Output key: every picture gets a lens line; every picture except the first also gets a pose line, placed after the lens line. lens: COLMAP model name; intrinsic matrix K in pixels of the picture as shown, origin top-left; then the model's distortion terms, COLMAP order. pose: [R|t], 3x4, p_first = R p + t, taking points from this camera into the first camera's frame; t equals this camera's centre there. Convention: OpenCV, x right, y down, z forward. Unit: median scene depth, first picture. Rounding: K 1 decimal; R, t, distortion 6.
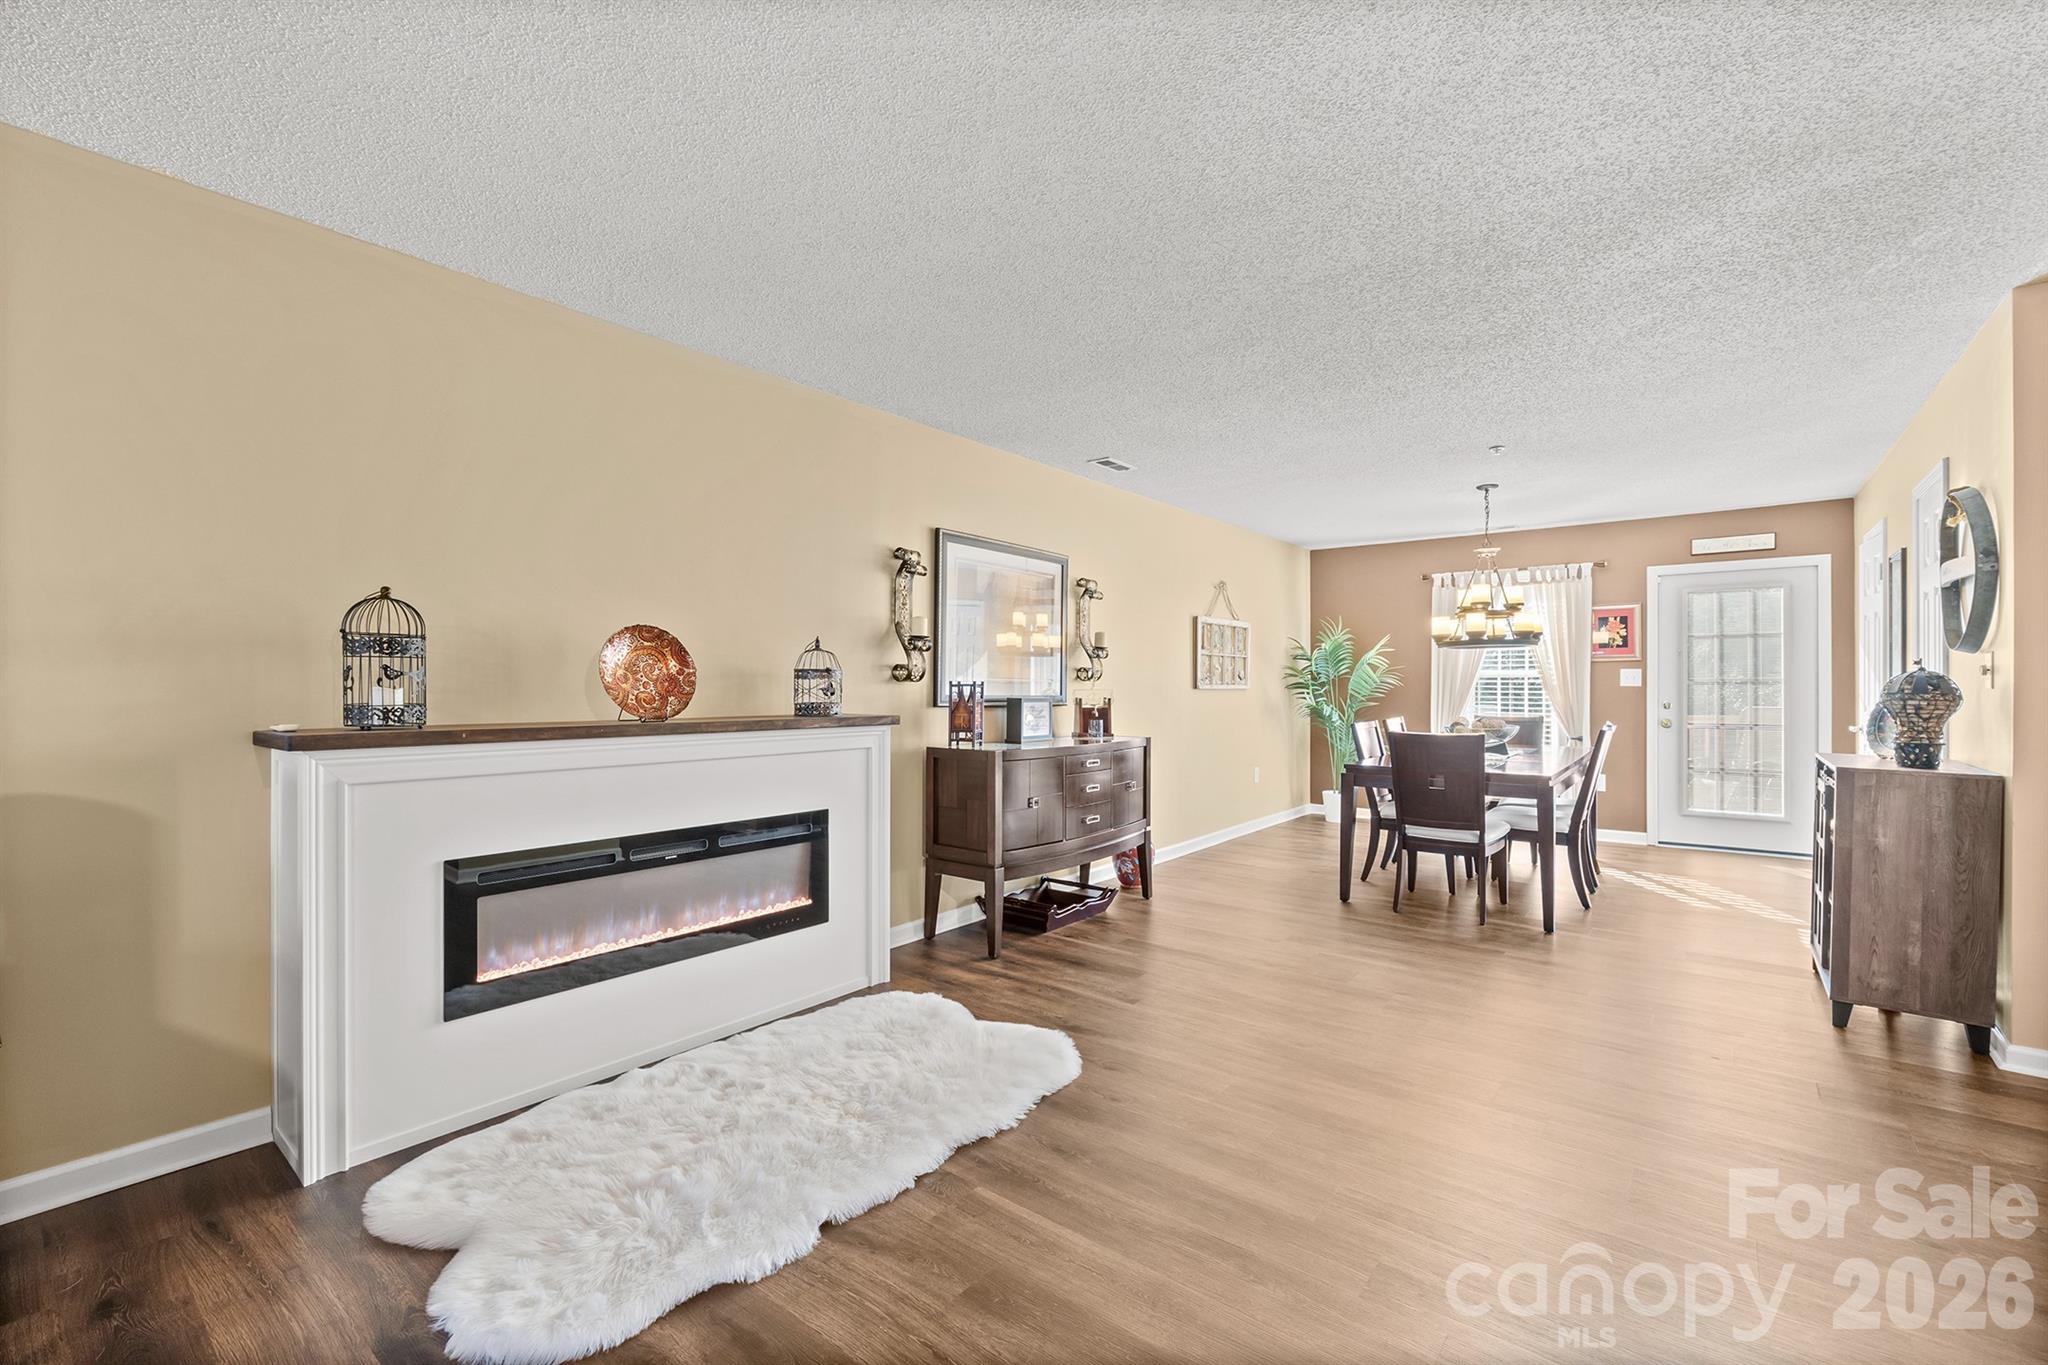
lens RADIAL K [[857.4, 0, 1027.3], [0, 857.4, 688.6], [0, 0, 1]] dist [-0.005678, -0.001351]
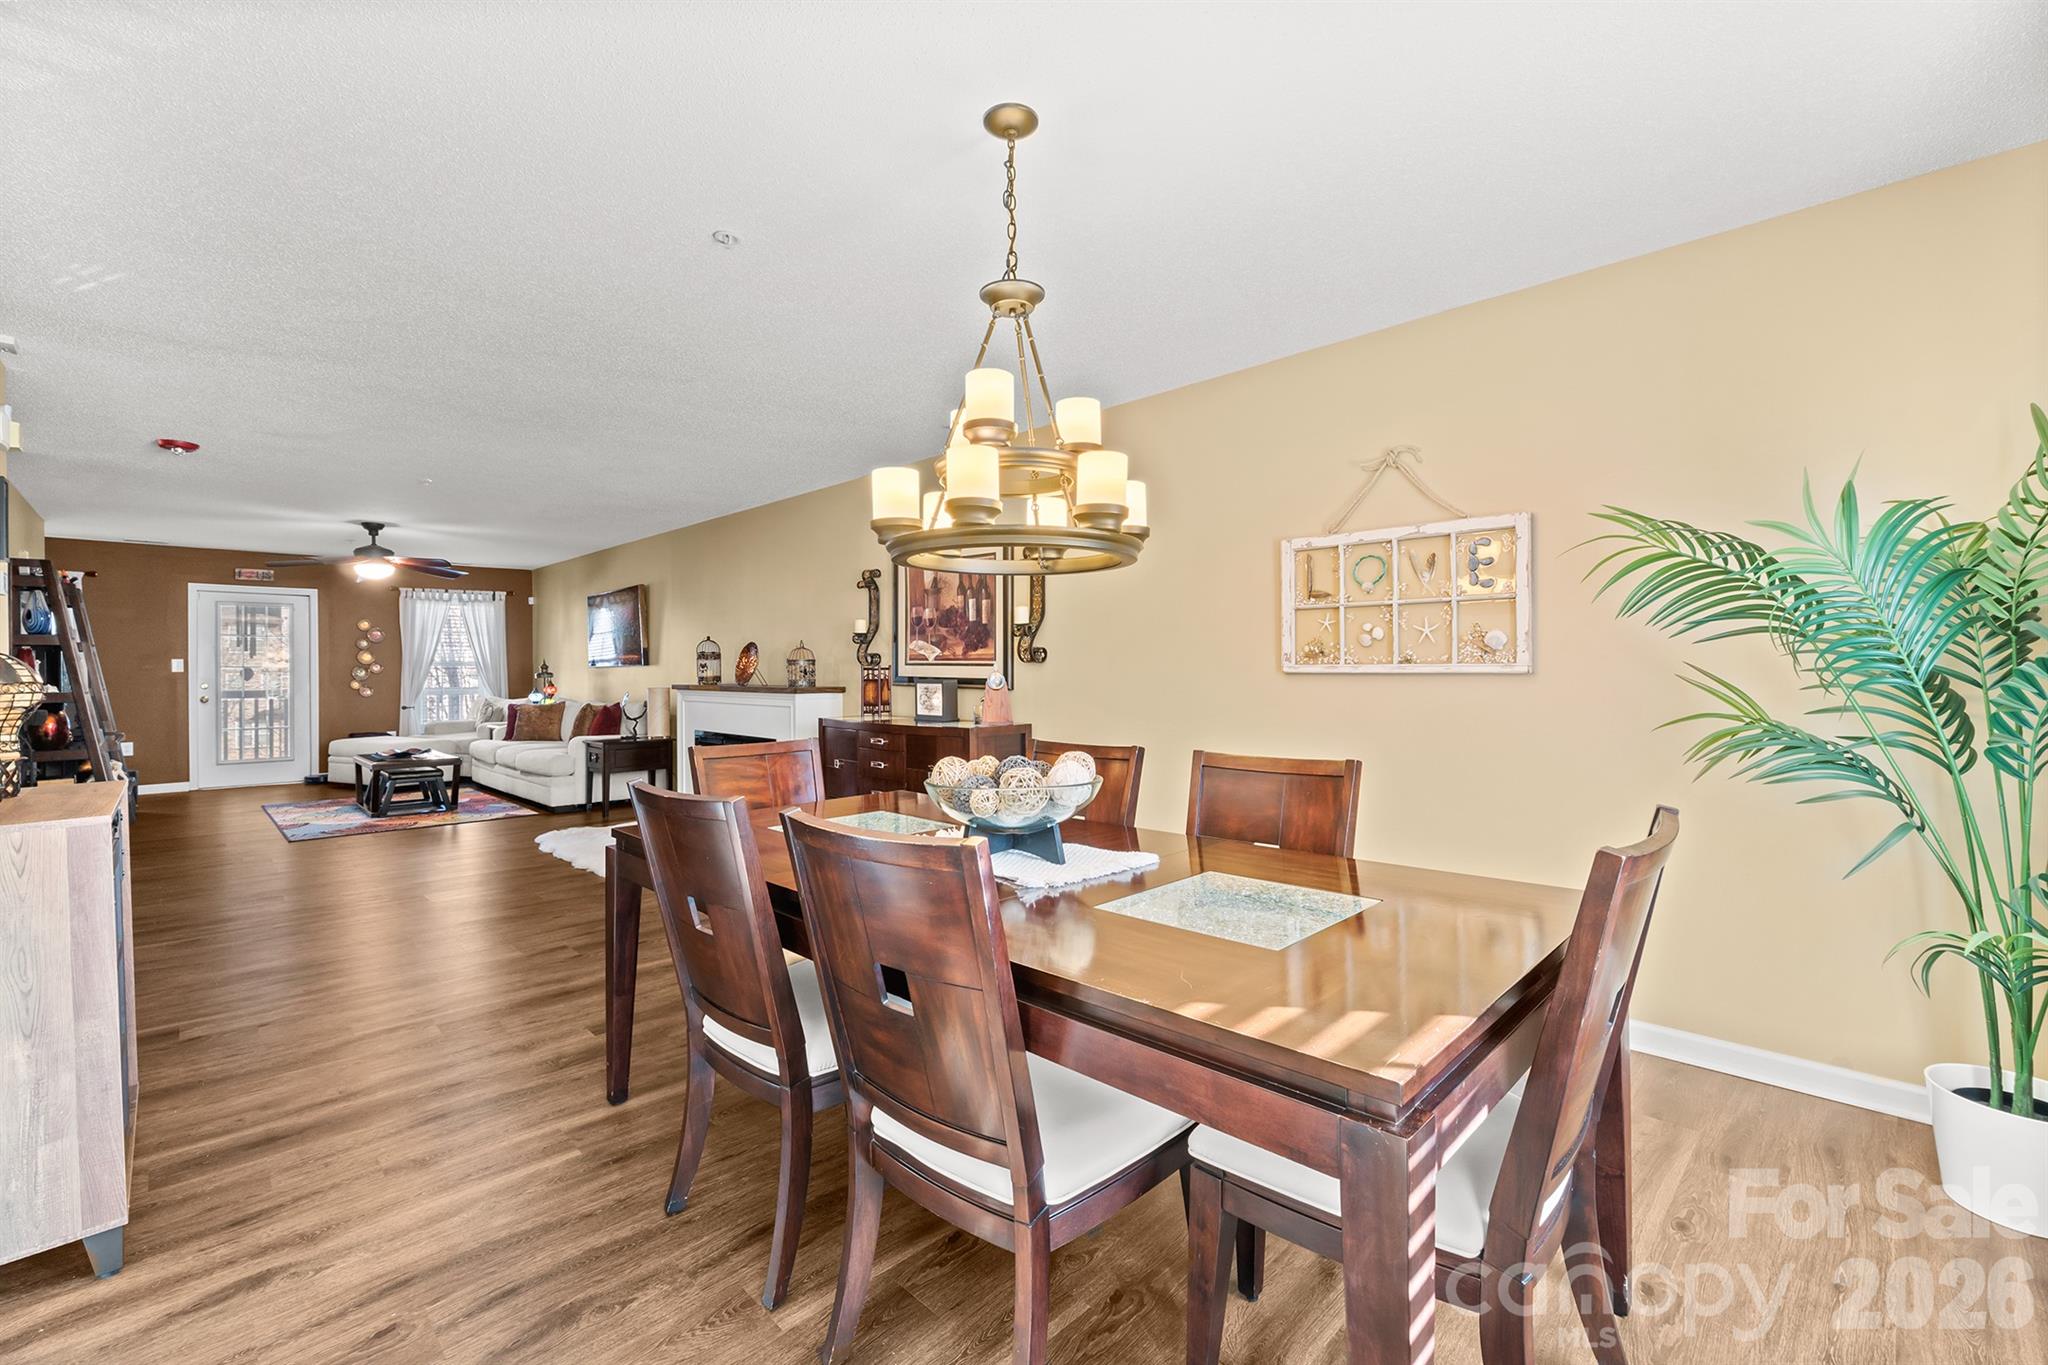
lens RADIAL K [[857.4, 0, 1024.3], [0, 857.4, 670.5], [0, 0, 1]] dist [-0.005678, -0.001351]
pose [[-0.110528, 0.002298, -0.993870, 1.206165], [0.000593, 0.999997, 0.002246, -0.003869], [0.993873, -0.000341, -0.110529, 1.406158]]
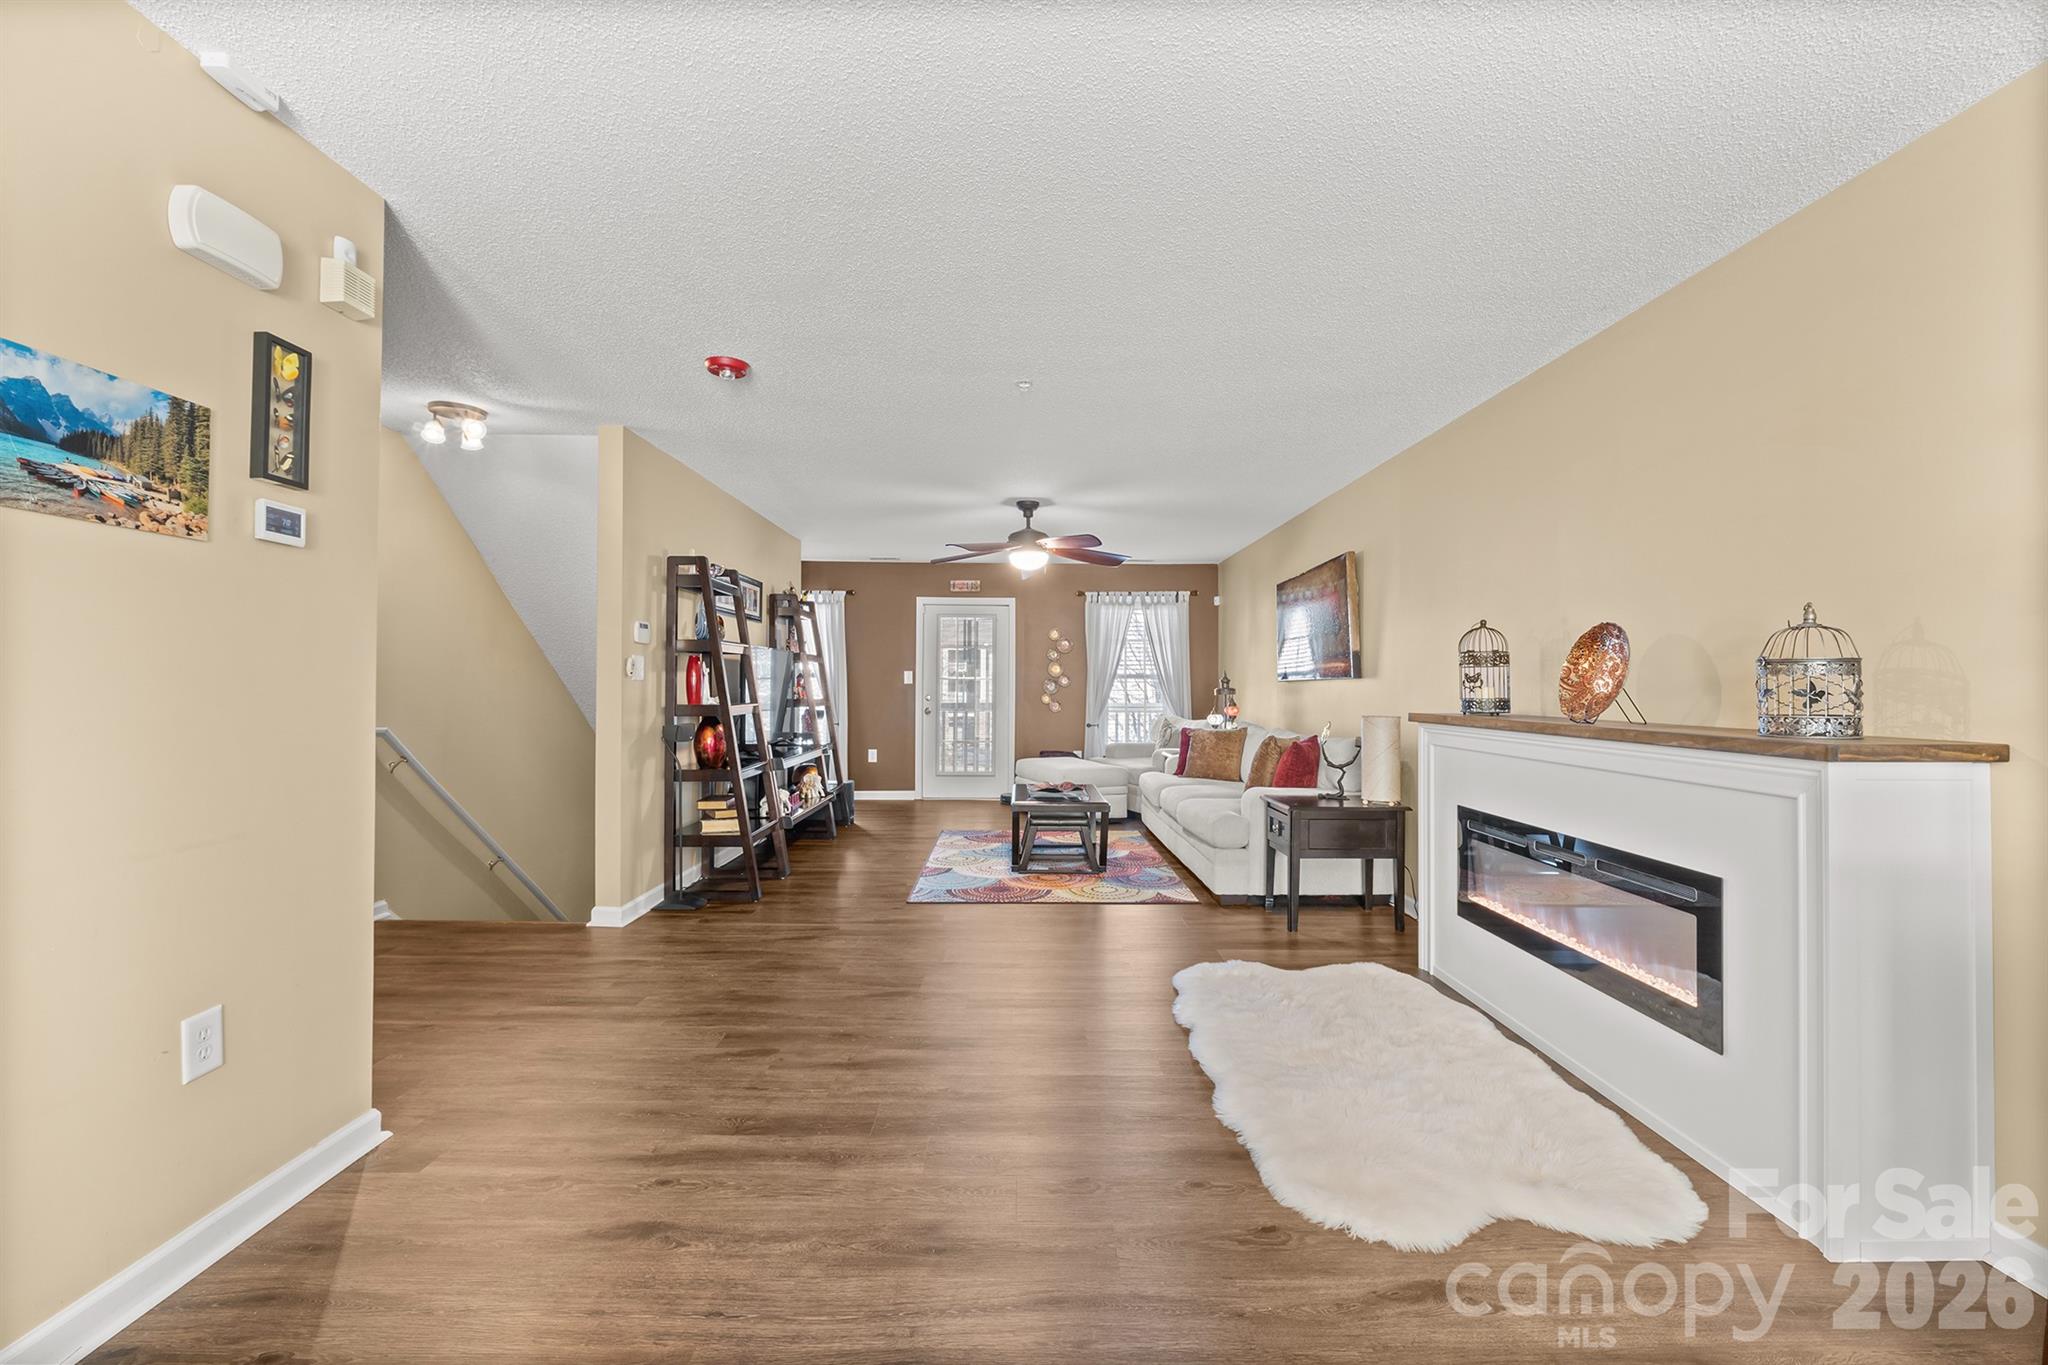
lens RADIAL K [[857.4, 0, 1028.7], [0, 857.4, 667.0], [0, 0, 1]] dist [-0.005678, -0.001351]
pose [[-0.772948, -0.018521, -0.634199, 0.475759], [-0.008479, 0.999786, -0.018863, -0.000493], [0.634413, -0.009203, -0.772940, 0.965724]]
